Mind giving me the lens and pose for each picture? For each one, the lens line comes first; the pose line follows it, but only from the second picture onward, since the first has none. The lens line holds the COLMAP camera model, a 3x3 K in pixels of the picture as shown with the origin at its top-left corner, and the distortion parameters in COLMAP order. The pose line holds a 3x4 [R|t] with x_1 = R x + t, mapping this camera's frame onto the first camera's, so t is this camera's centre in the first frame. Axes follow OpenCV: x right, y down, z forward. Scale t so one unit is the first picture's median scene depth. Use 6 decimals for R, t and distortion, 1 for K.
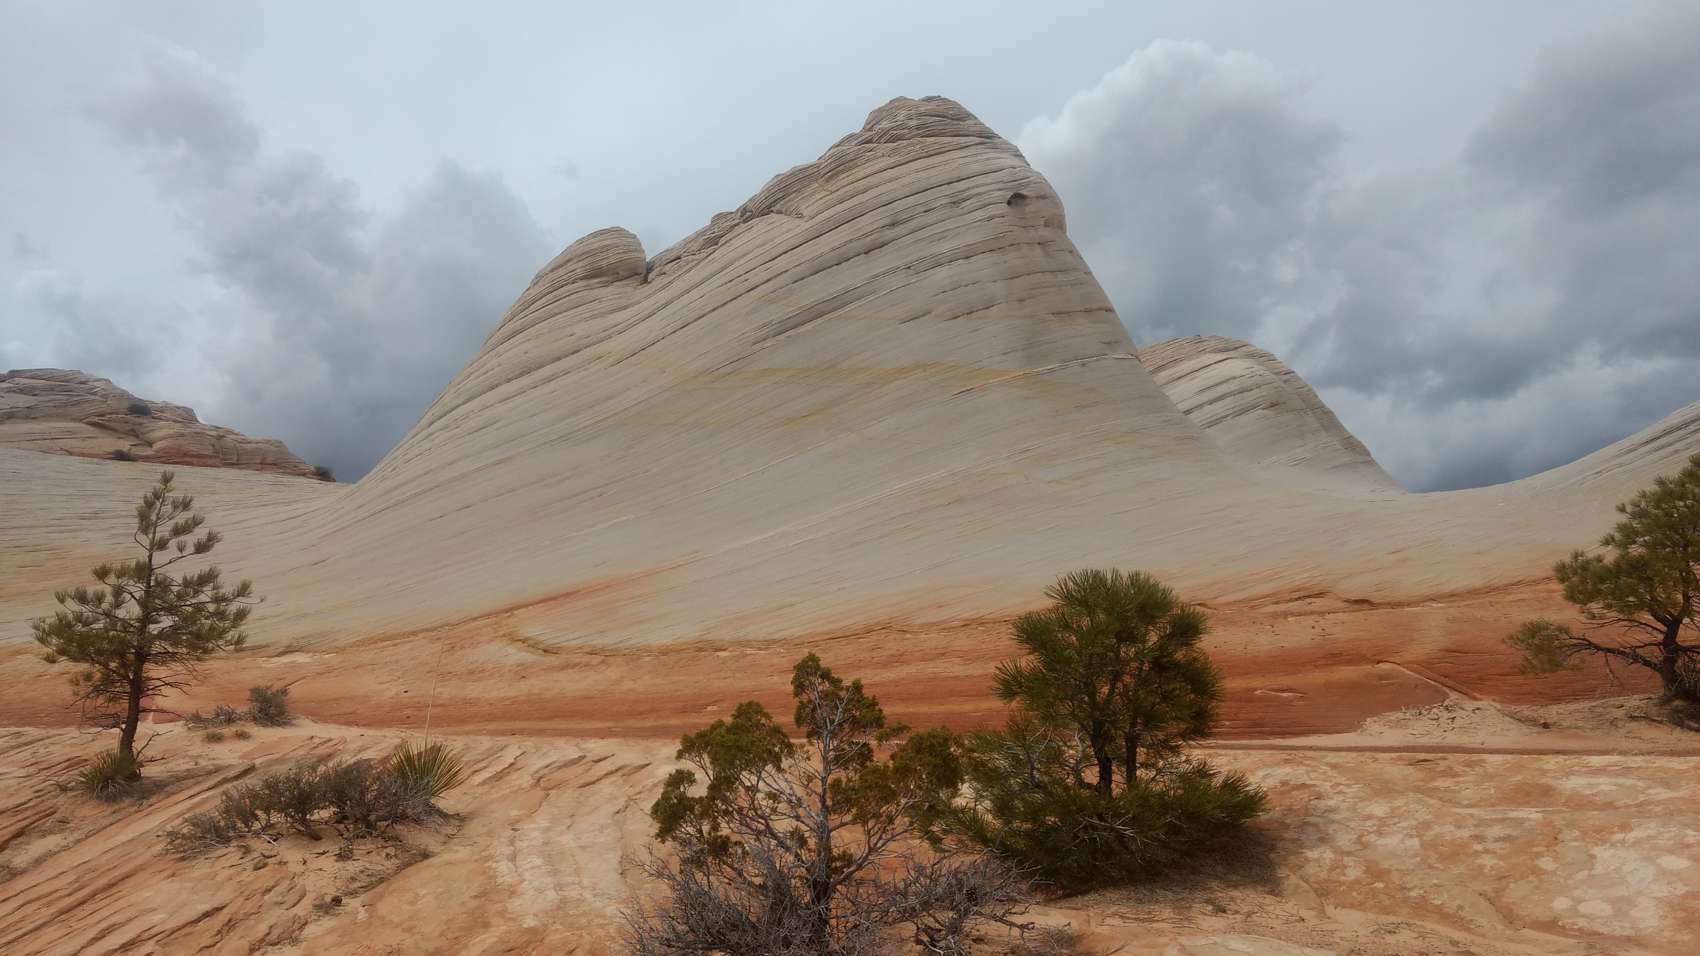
lens RADIAL K [[1315.5, 0, 853.0], [0, 1315.5, 465.9], [0, 0, 1]] dist [0.040100, -0.010043]
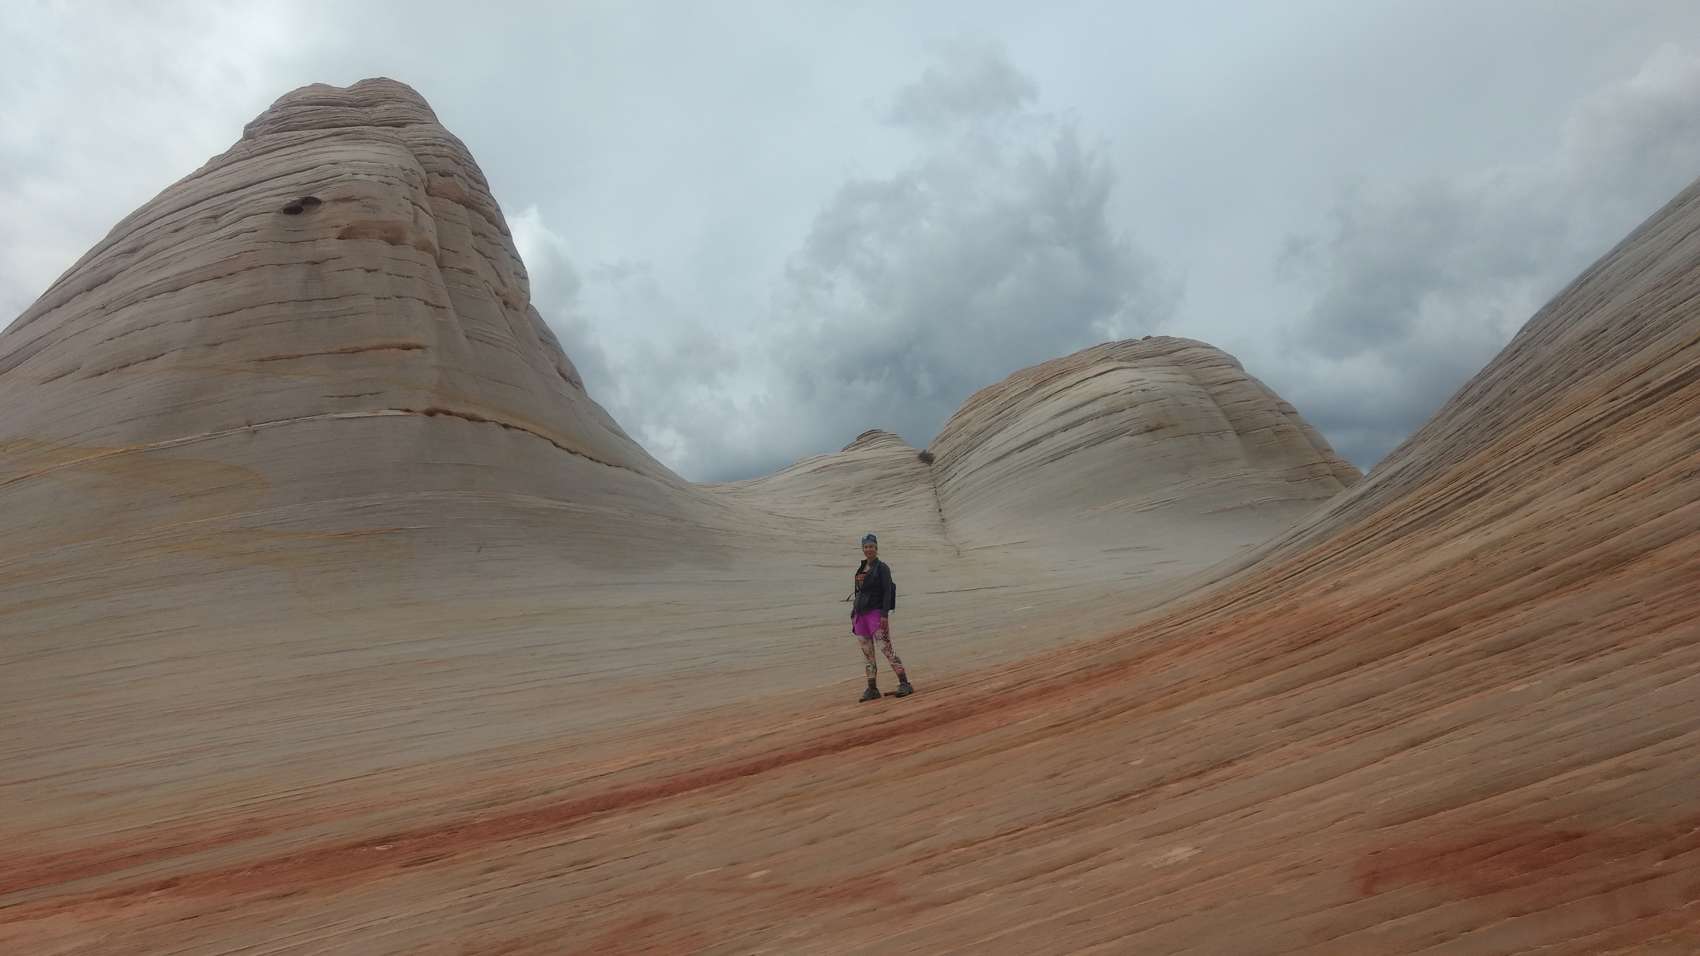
lens RADIAL K [[1315.5, 0, 853.0], [0, 1315.5, 465.9], [0, 0, 1]] dist [0.040100, -0.010043]
pose [[0.953009, -0.022275, -0.302121, 0.706874], [0.022390, 0.999745, -0.003084, -0.048690], [0.302112, -0.003825, 0.953265, 0.409161]]
